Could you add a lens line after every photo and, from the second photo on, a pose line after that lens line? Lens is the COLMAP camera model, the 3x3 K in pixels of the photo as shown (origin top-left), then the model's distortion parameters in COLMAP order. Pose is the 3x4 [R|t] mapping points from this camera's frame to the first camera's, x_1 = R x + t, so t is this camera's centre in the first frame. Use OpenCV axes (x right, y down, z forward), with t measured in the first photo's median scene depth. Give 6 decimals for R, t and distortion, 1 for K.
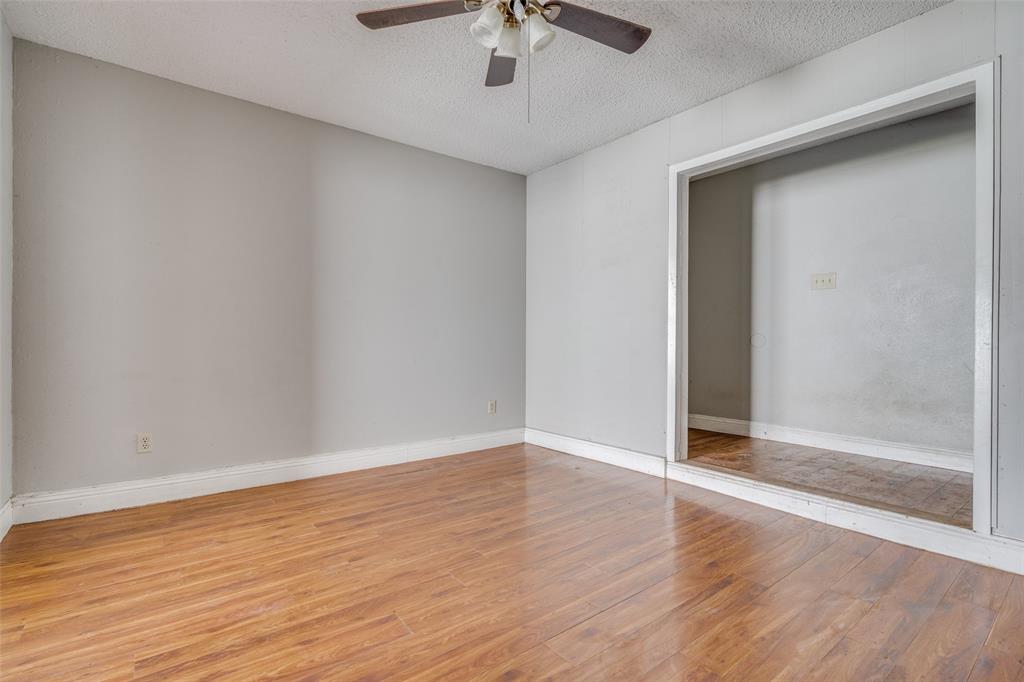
lens RADIAL K [[468.9, 0, 514.6], [0, 468.9, 342.9], [0, 0, 1]] dist [-0.004856, -0.000030]
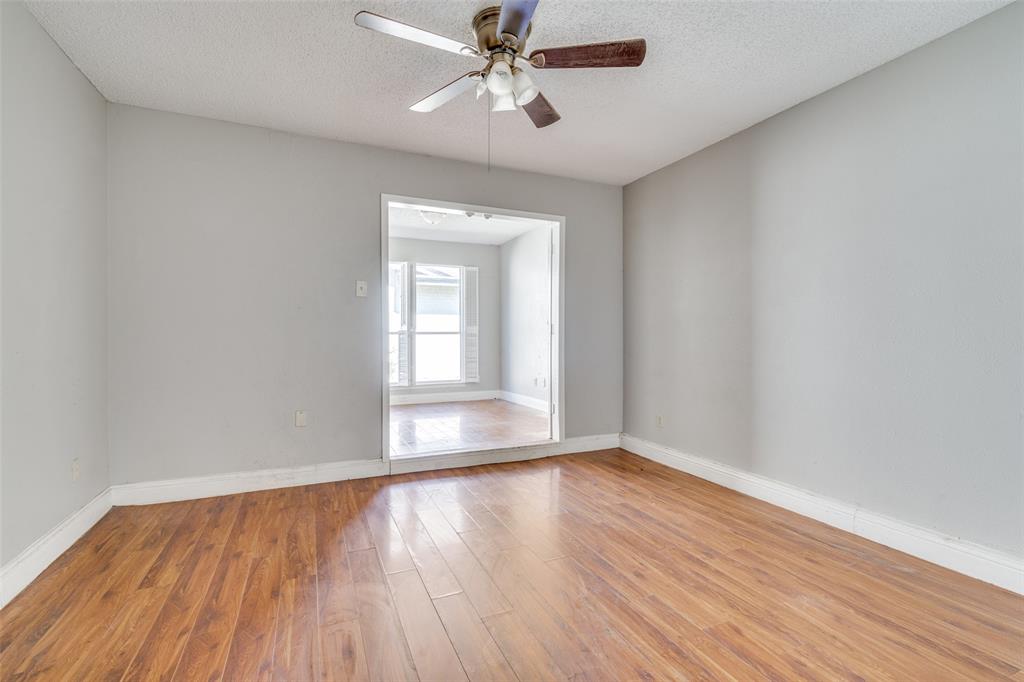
lens RADIAL K [[468.9, 0, 514.6], [0, 468.9, 342.9], [0, 0, 1]] dist [-0.004856, -0.000030]
pose [[-0.235114, 0.011210, -0.971903, 0.814934], [-0.008334, 0.999873, 0.013549, -0.055338], [0.971932, 0.011285, -0.234991, 0.943300]]
